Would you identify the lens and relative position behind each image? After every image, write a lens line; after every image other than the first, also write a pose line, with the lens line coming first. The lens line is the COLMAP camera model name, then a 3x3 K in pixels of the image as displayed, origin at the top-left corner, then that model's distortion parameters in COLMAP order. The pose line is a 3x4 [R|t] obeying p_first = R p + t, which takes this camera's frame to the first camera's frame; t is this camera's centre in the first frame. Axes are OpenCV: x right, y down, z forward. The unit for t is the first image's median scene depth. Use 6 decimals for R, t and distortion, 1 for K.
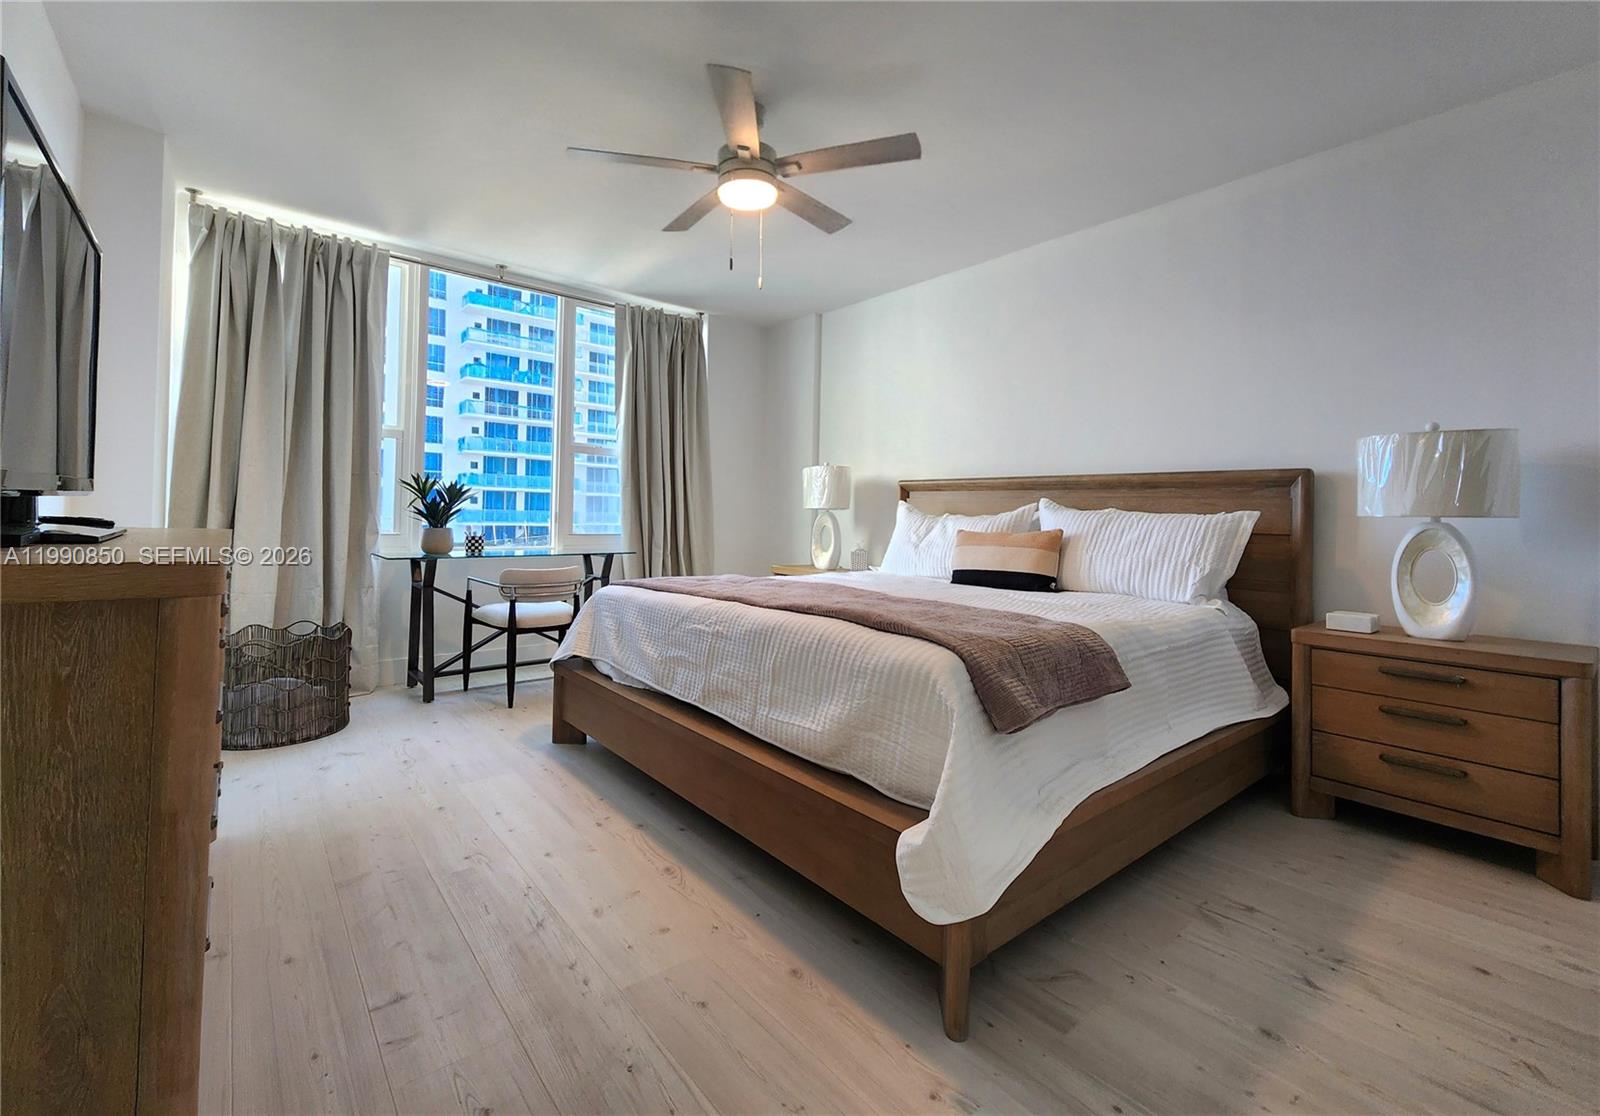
lens RADIAL K [[705.7, 0, 809.1], [0, 705.7, 523.5], [0, 0, 1]] dist [0.002225, 0.000196]
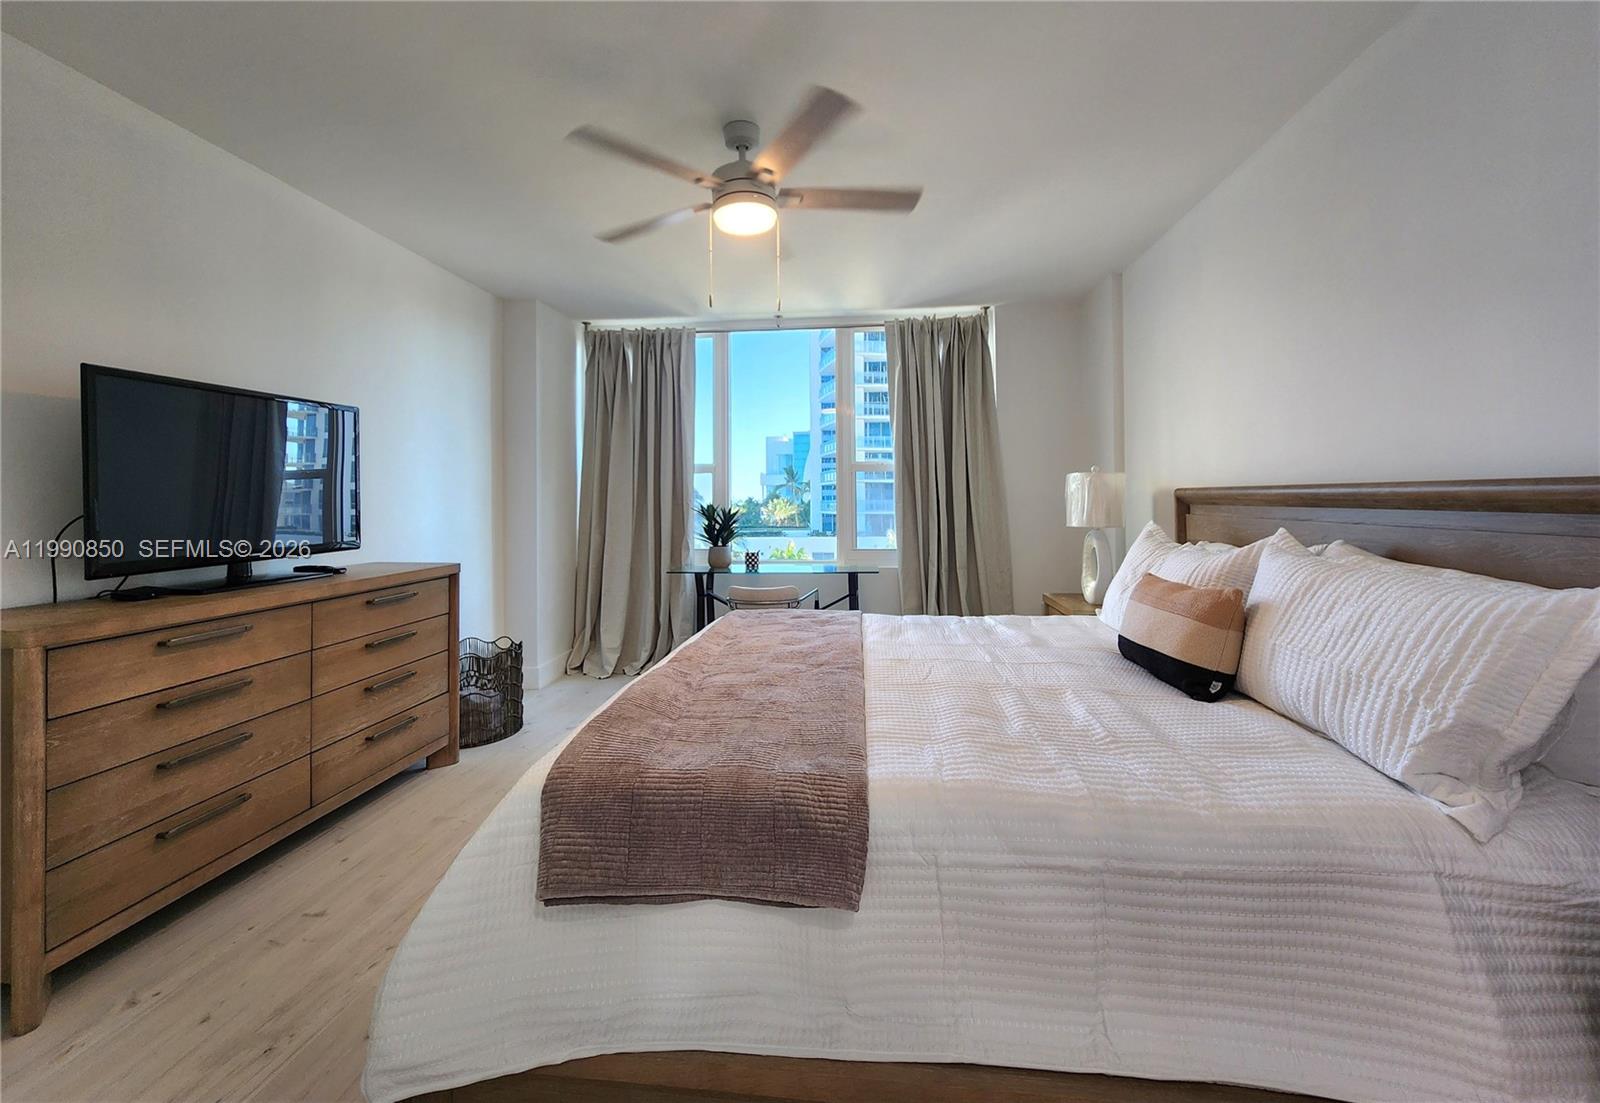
lens RADIAL K [[685.9, 0, 793.5], [0, 685.9, 493.0], [0, 0, 1]] dist [-0.000037, -0.000104]
pose [[0.679490, -0.033400, -0.732924, 0.426701], [0.018343, 0.999424, -0.028539, -0.050208], [0.733455, 0.005948, 0.679712, 0.288471]]
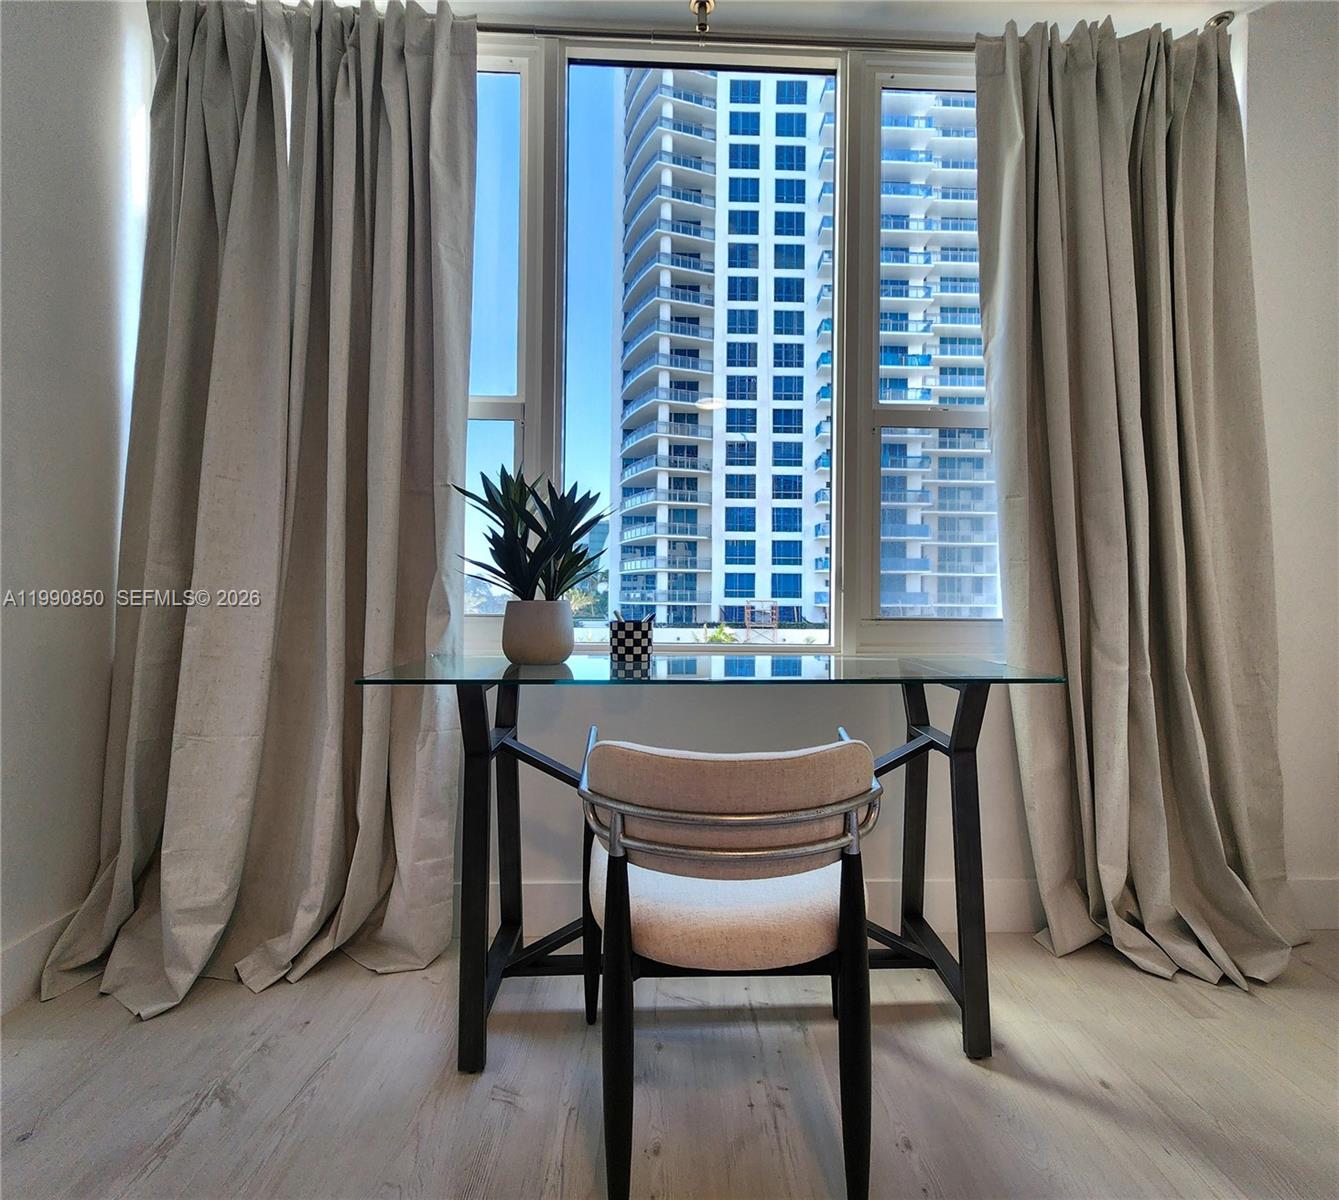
lens RADIAL K [[662.8, 0, 682.5], [0, 662.8, 589.4], [0, 0, 1]] dist [0.006570, 0.002122]
pose [[0.780519, -0.020896, -0.624783, -0.214575], [0.006195, 0.999651, -0.025693, 0.007934], [0.625101, 0.016184, 0.780376, 0.744683]]
